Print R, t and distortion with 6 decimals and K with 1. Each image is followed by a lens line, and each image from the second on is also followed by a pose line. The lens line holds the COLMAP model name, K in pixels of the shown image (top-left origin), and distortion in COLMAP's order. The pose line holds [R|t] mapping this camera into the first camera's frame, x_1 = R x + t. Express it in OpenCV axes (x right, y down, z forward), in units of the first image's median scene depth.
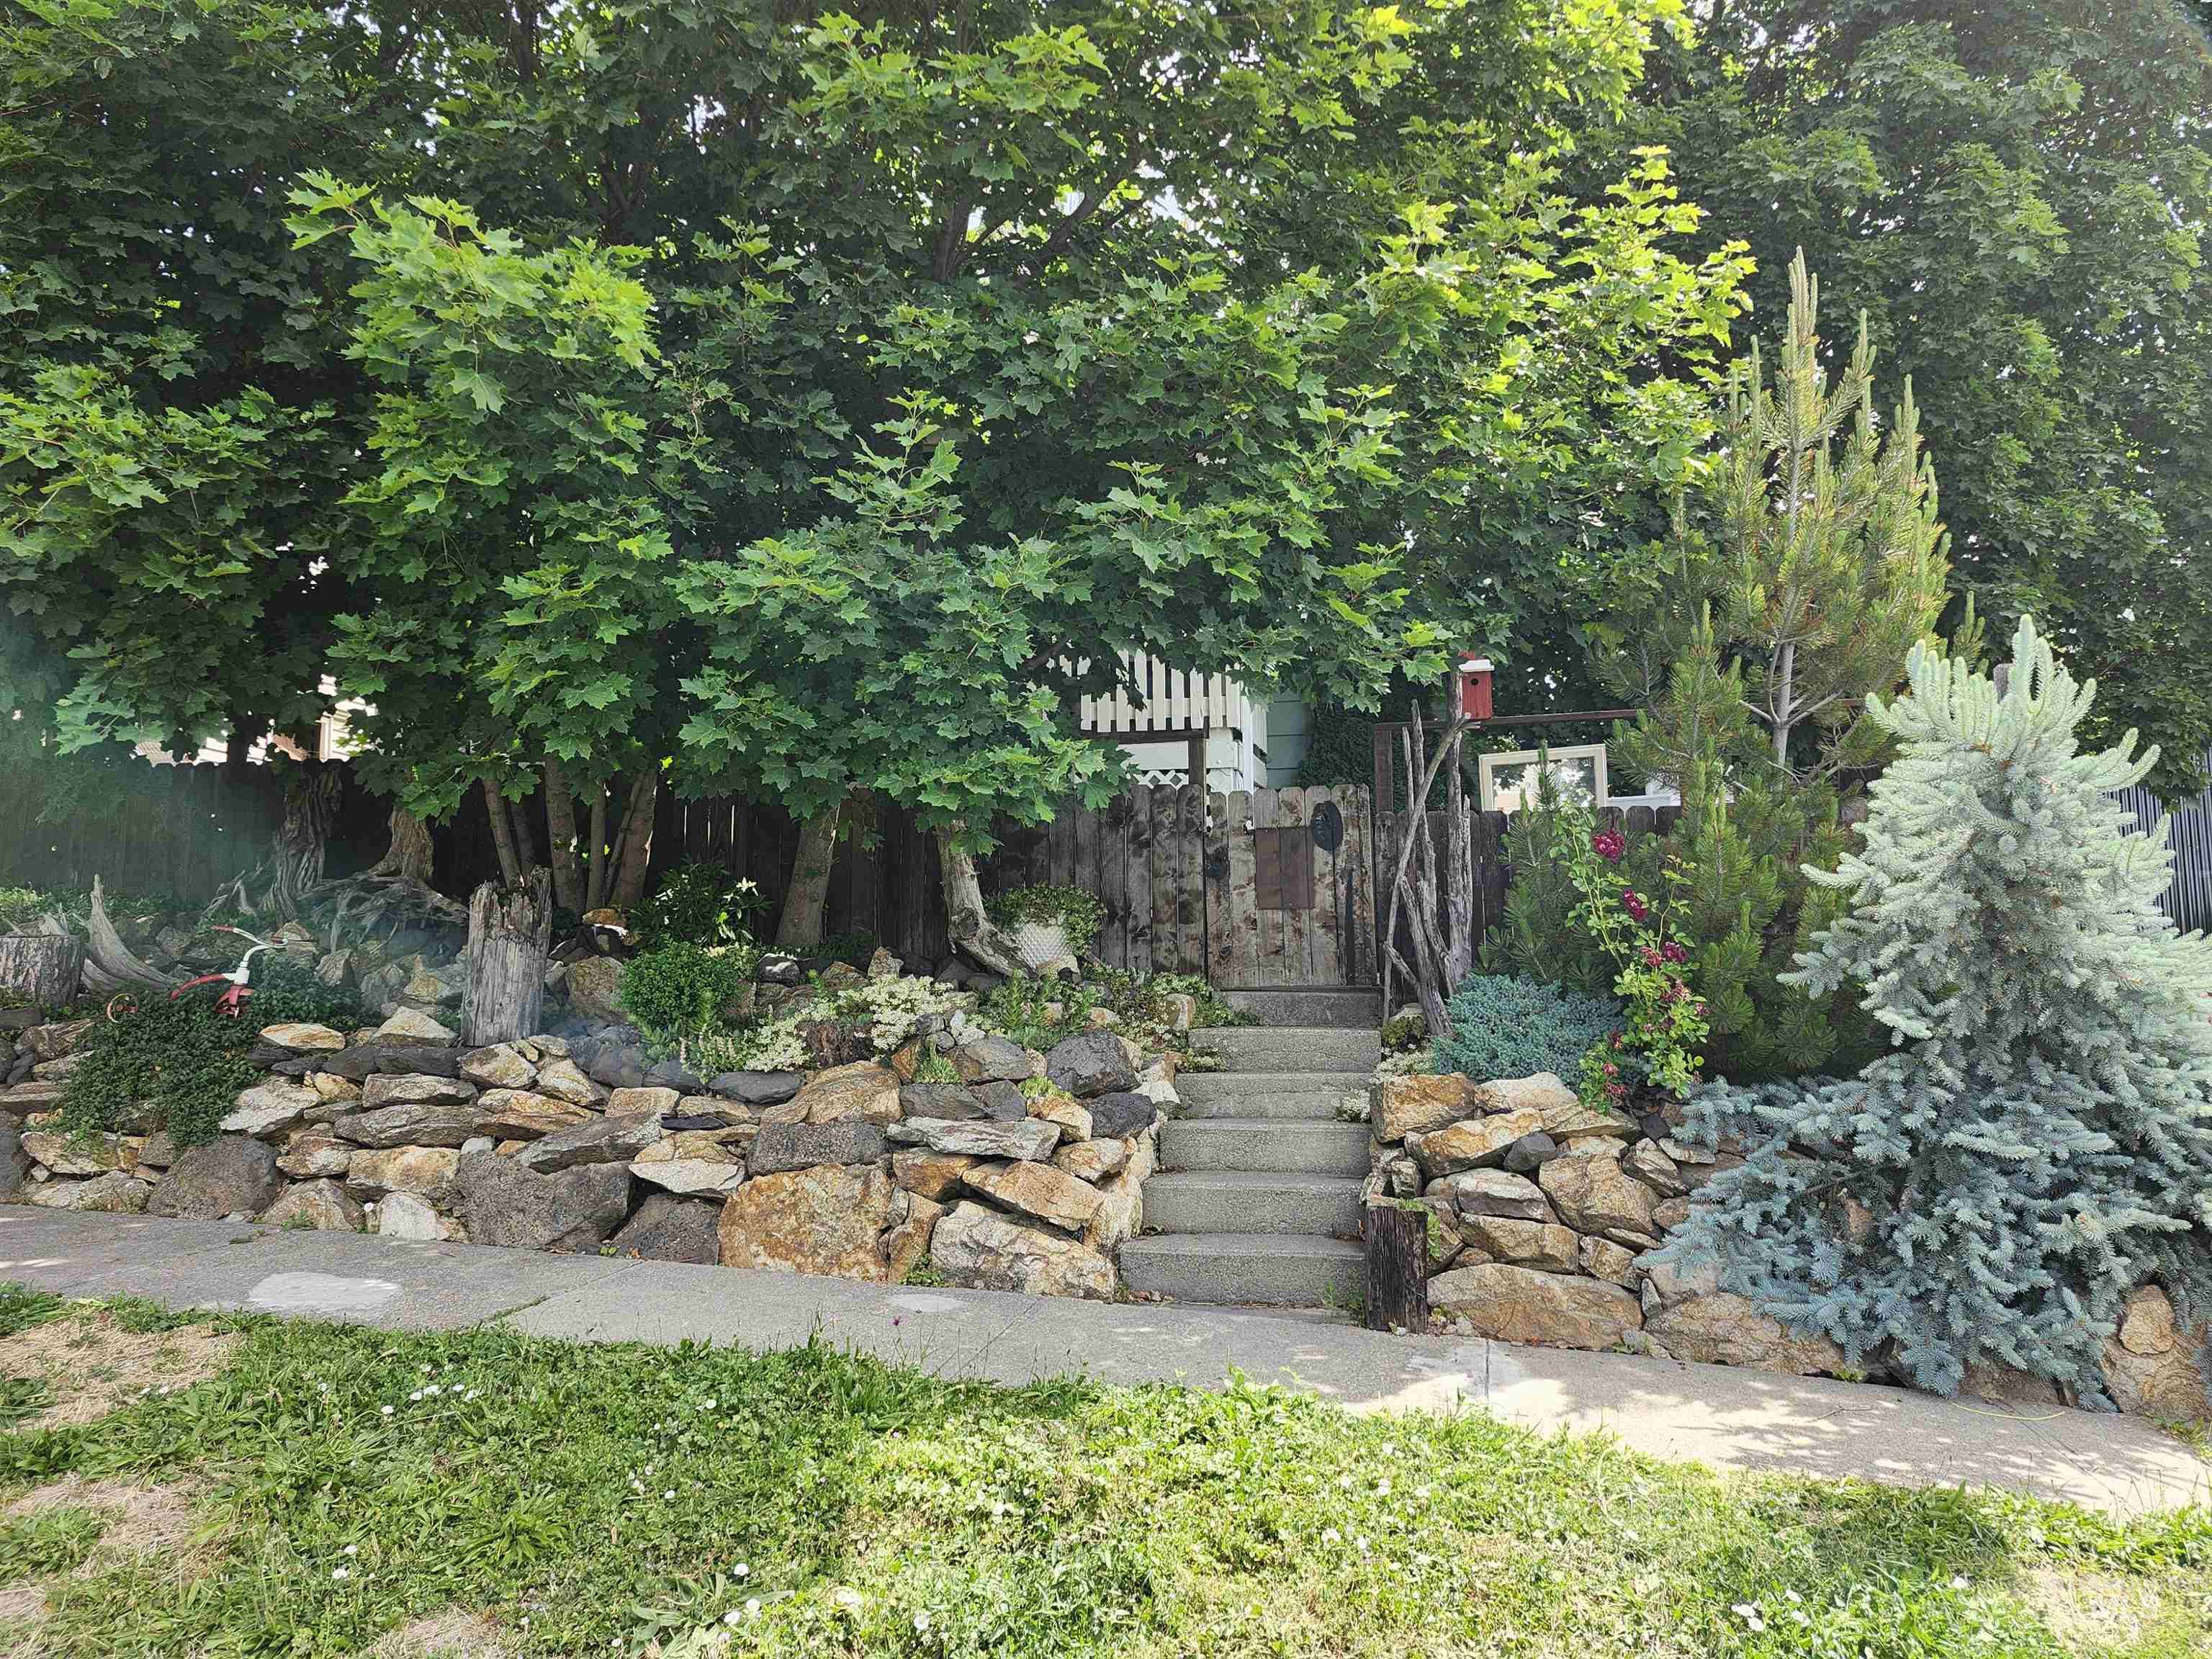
lens RADIAL K [[1425.2, 0, 1113.4], [0, 1425.2, 871.7], [0, 0, 1]] dist [0.153501, -0.259580]
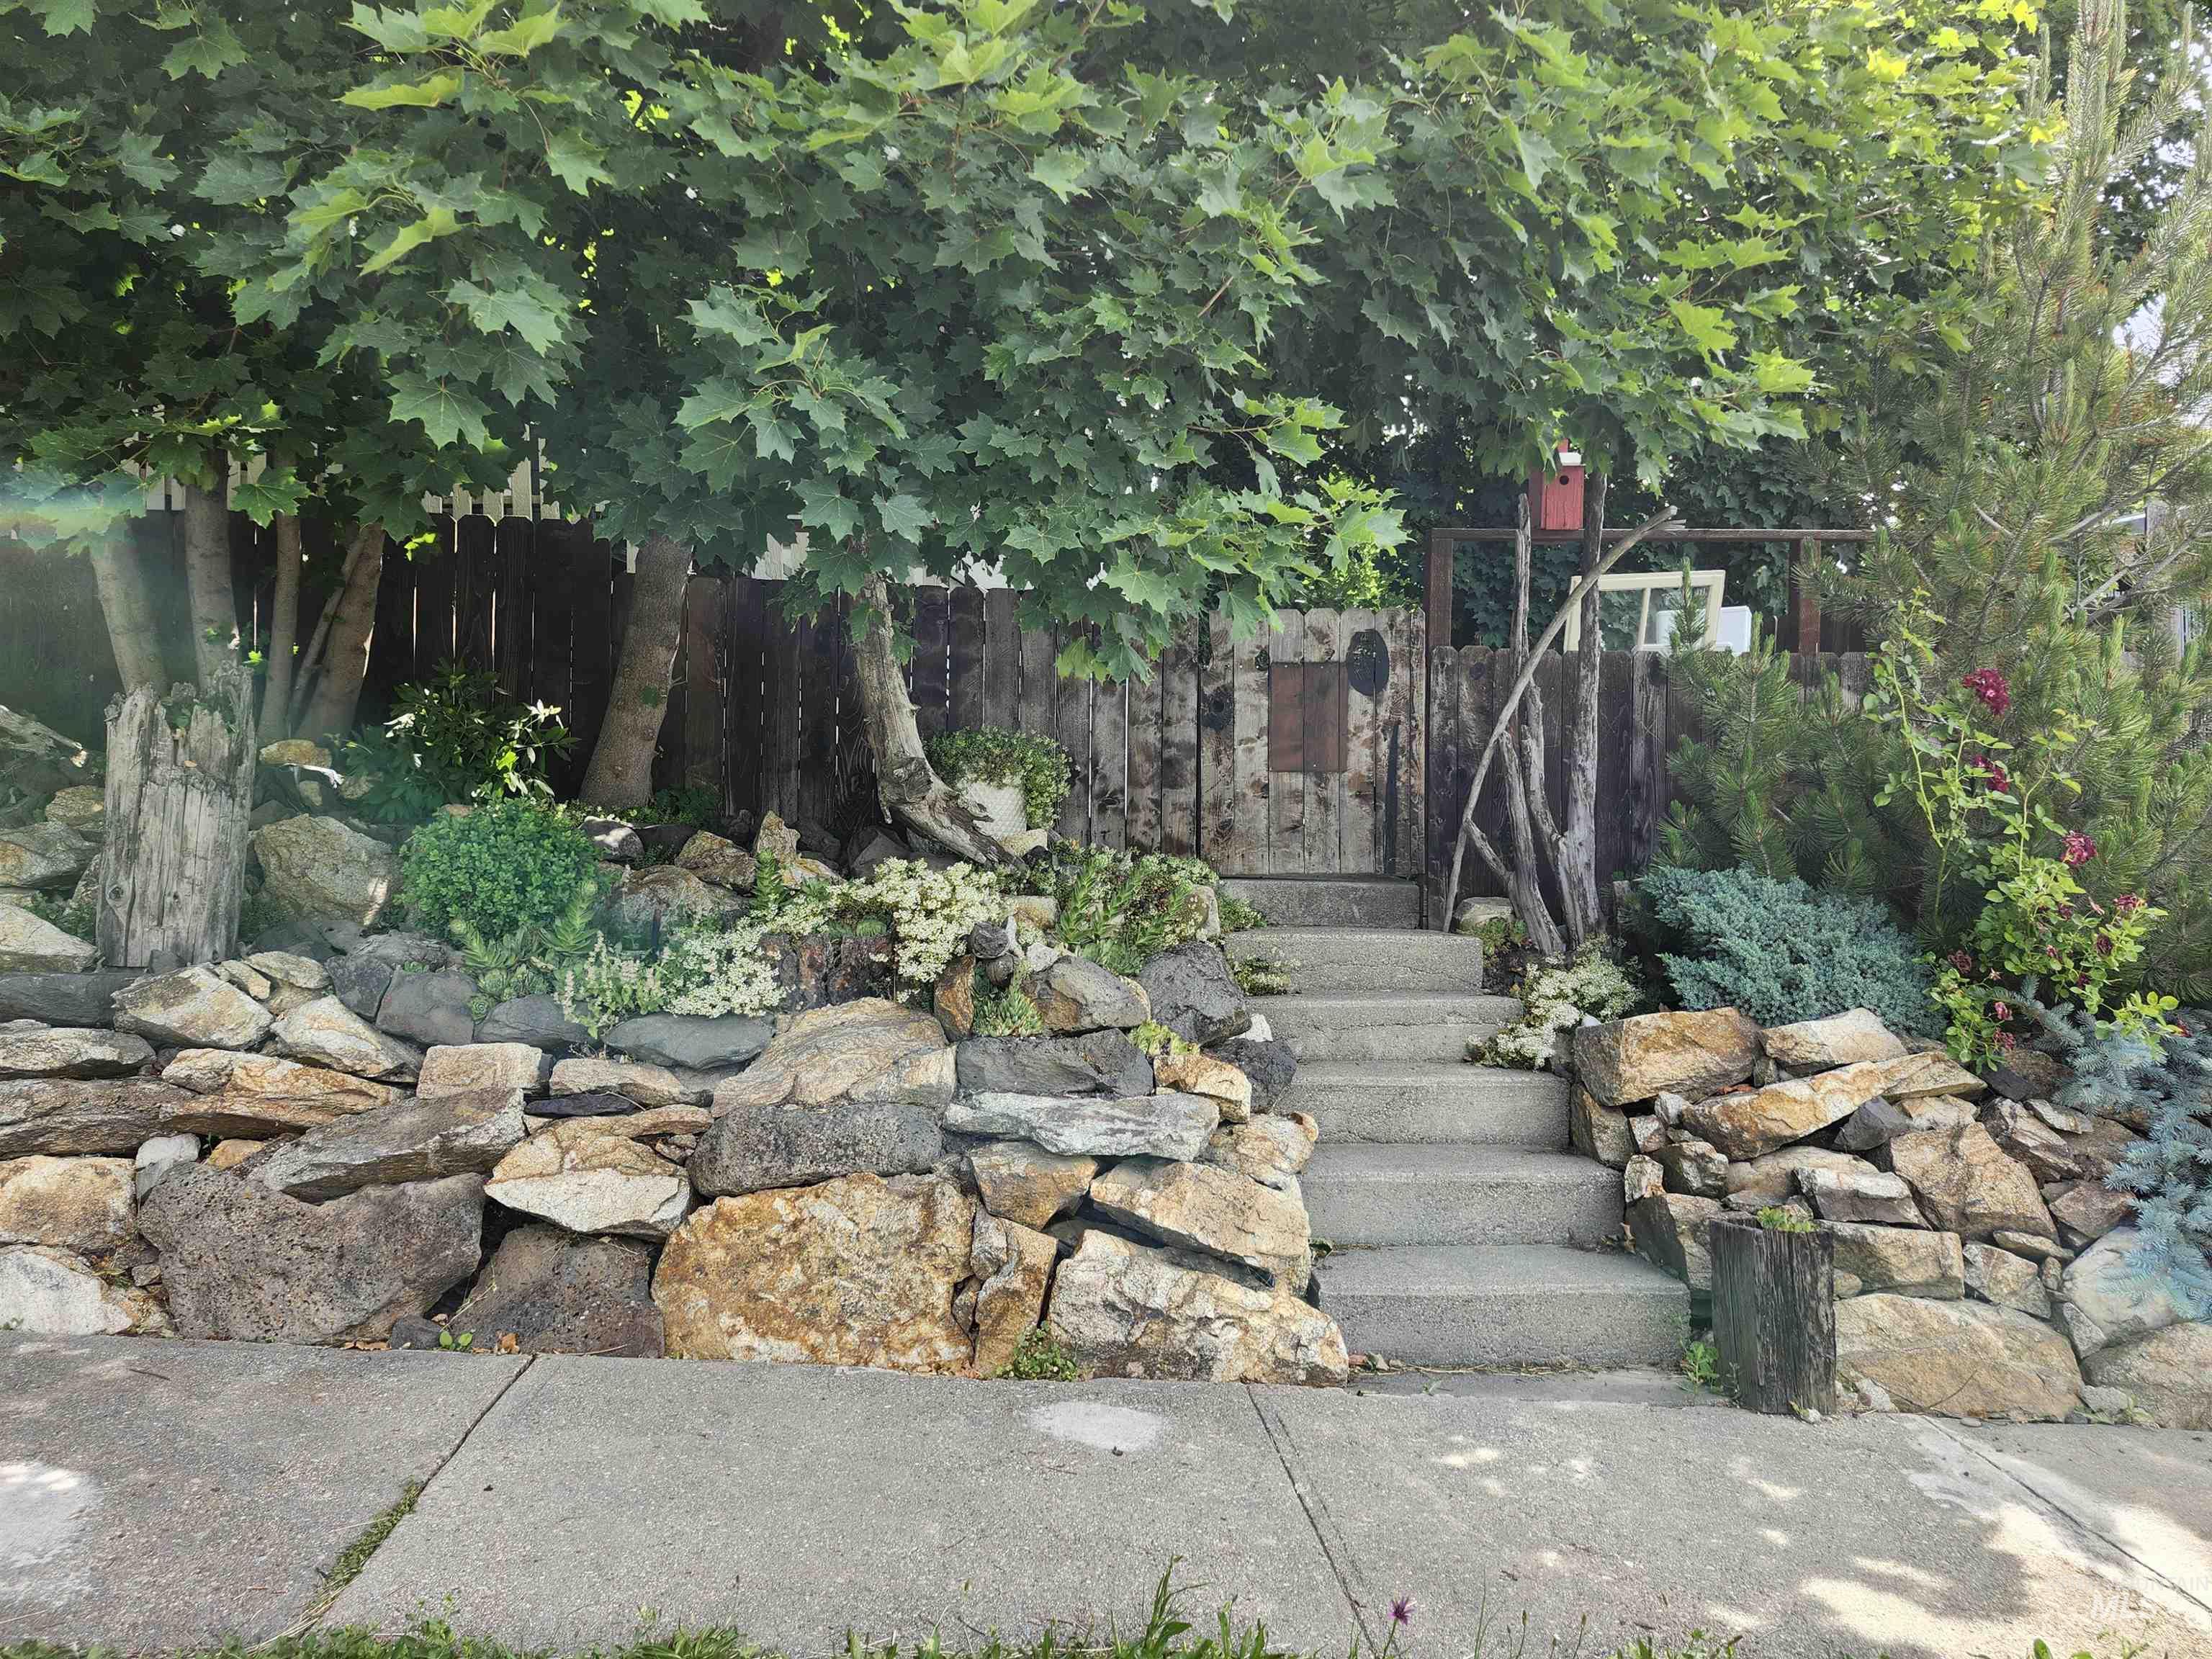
lens RADIAL K [[1491.4, 0, 1106.0], [0, 1491.4, 829.5], [0, 0, 1]] dist [0.109314, -0.137045]
pose [[0.966422, 0.017739, 0.256349, -0.247815], [-0.034394, 0.997567, 0.060635, 0.016855], [-0.254649, -0.067415, 0.964681, 0.361123]]
